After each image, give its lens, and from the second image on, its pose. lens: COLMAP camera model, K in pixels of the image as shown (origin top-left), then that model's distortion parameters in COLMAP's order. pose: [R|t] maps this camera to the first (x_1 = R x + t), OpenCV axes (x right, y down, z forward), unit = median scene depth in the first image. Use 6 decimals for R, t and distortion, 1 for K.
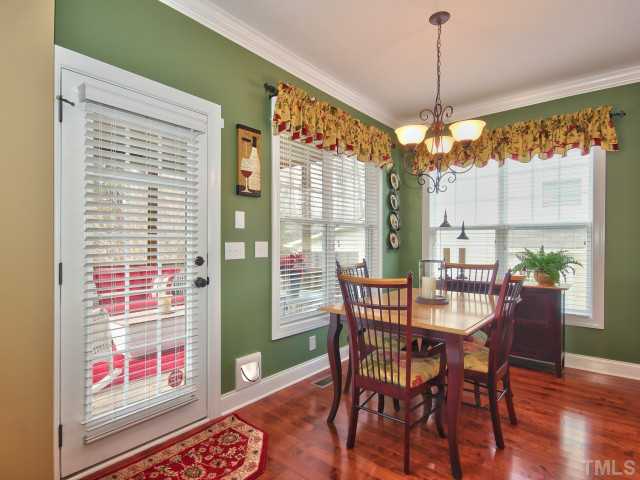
lens RADIAL K [[335.9, 0, 315.7], [0, 335.9, 238.0], [0, 0, 1]] dist [0.005667, -0.000931]
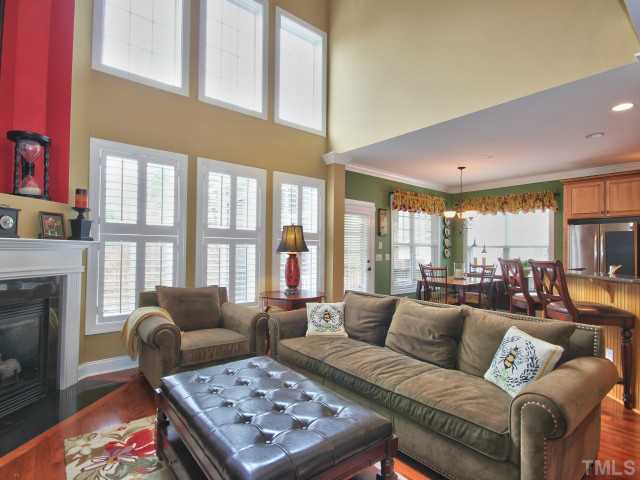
lens RADIAL K [[335.9, 0, 324.1], [0, 335.9, 241.9], [0, 0, 1]] dist [0.005667, -0.000931]
pose [[0.986925, 0.004338, -0.161124, -0.183106], [-0.005747, 0.999949, -0.008280, -0.044641], [0.161080, 0.009098, 0.986899, -1.243910]]
